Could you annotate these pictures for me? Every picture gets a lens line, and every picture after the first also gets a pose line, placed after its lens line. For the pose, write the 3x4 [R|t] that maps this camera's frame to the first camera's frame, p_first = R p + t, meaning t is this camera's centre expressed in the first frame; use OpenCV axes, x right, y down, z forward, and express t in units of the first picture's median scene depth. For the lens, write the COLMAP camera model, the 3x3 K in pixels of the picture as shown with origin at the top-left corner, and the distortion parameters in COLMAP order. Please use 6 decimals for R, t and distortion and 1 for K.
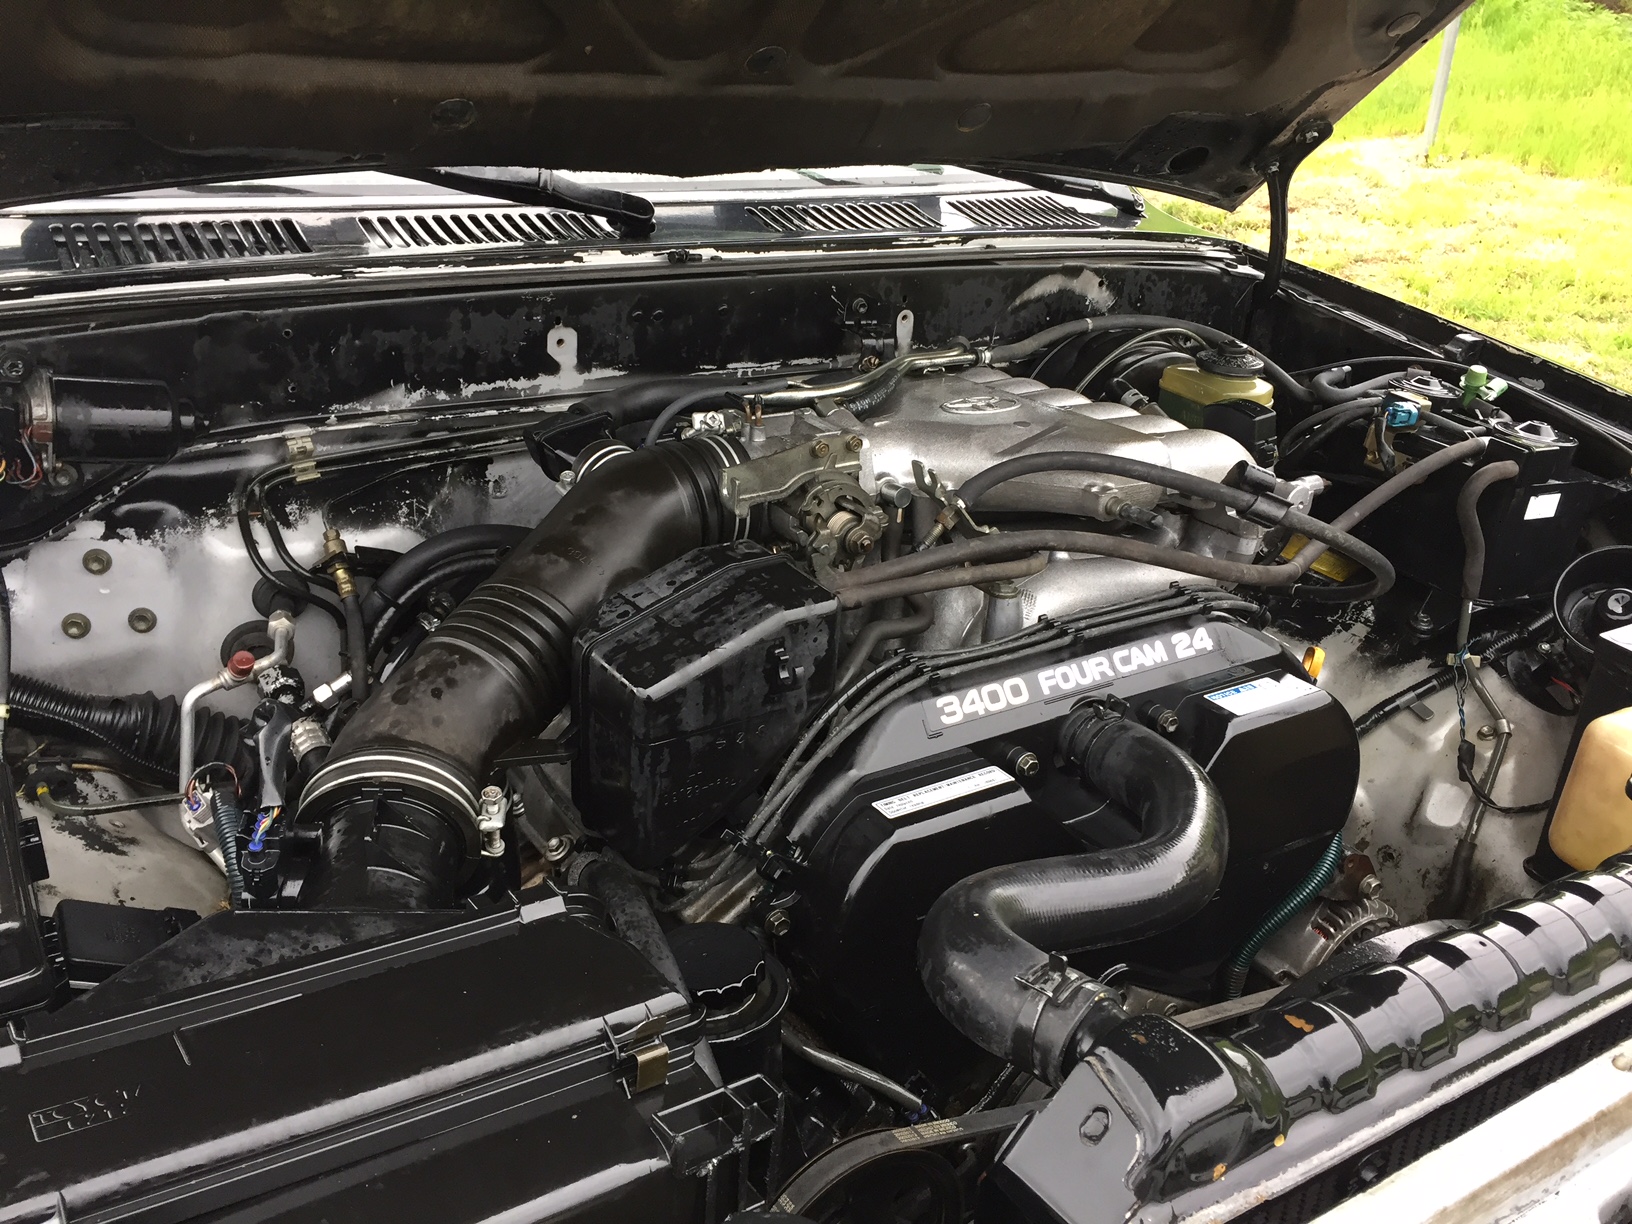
lens RADIAL K [[1390.5, 0, 818.1], [0, 1390.5, 616.6], [0, 0, 1]] dist [0.045863, -0.057626]
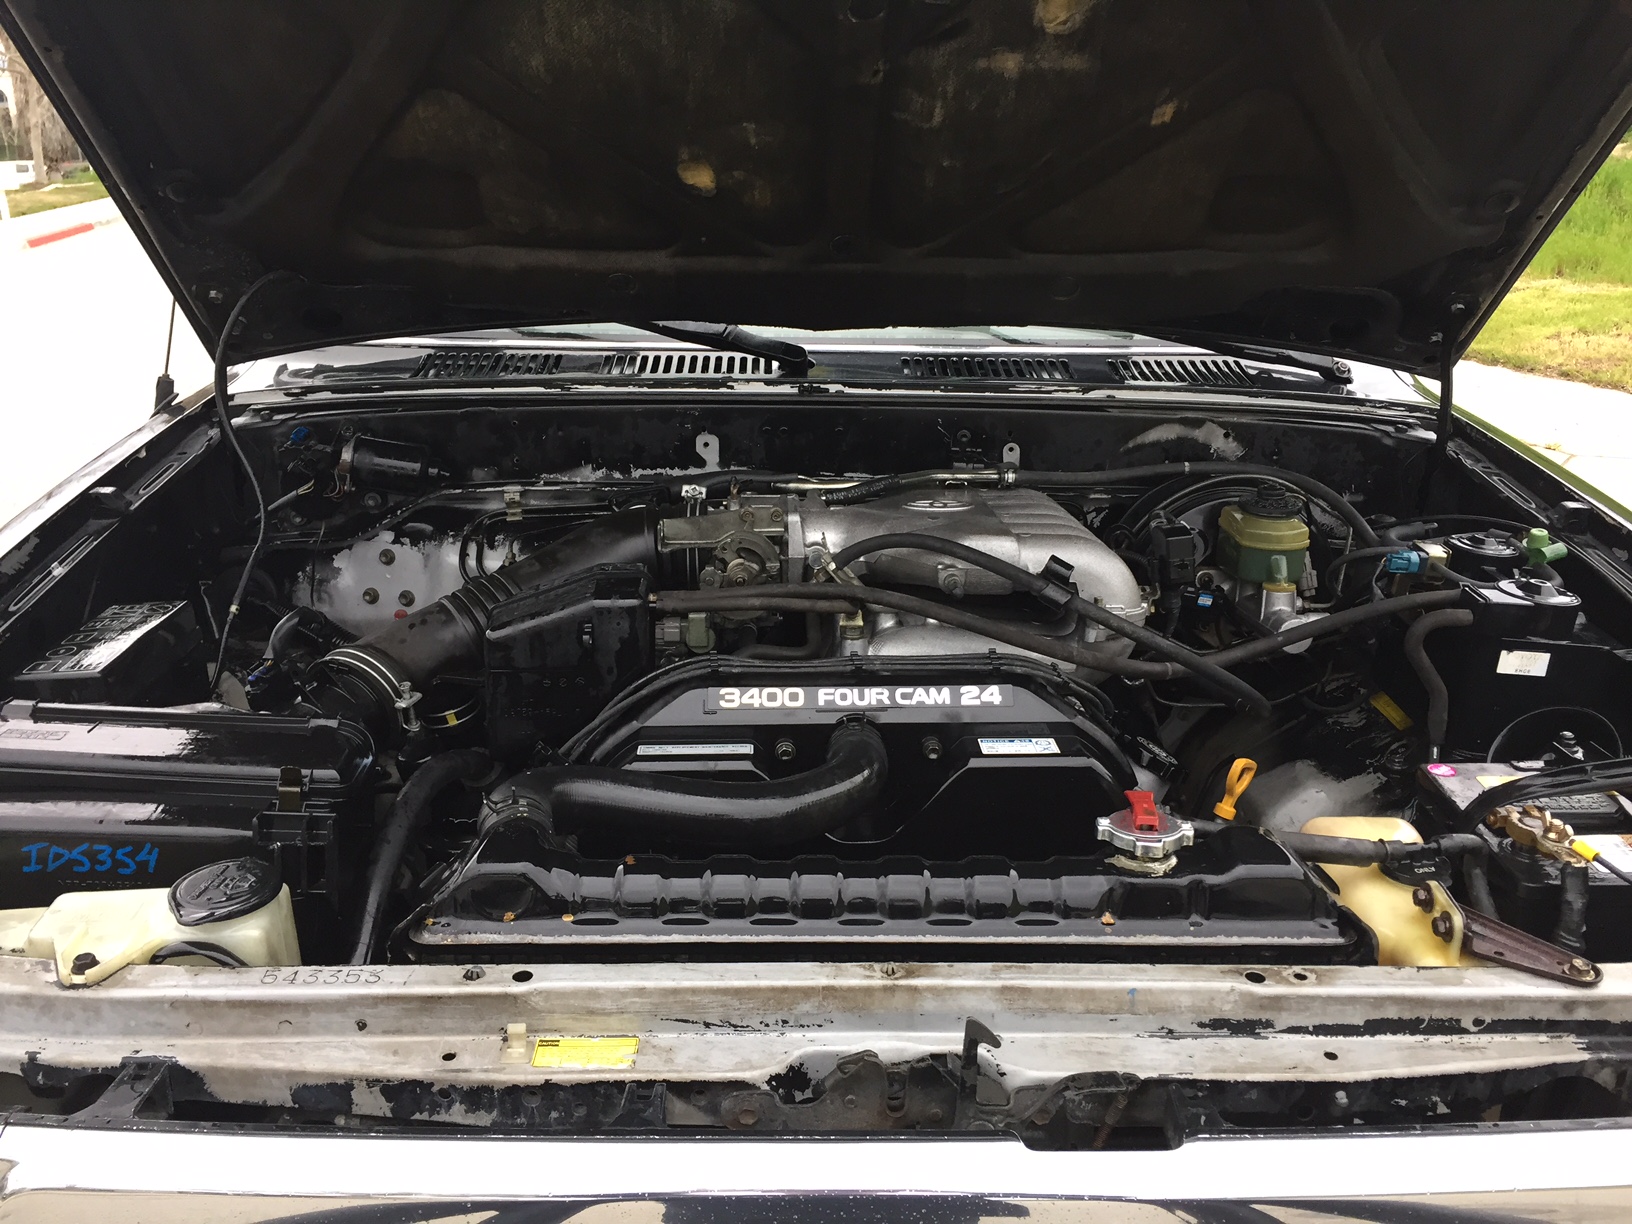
lens RADIAL K [[1390.5, 0, 816.4], [0, 1390.5, 613.1], [0, 0, 1]] dist [0.045863, -0.057626]
pose [[0.864764, 0.112284, -0.489464, 0.649144], [-0.175244, 0.980884, -0.084597, 0.067599], [0.470608, 0.158933, 0.867910, -0.120078]]
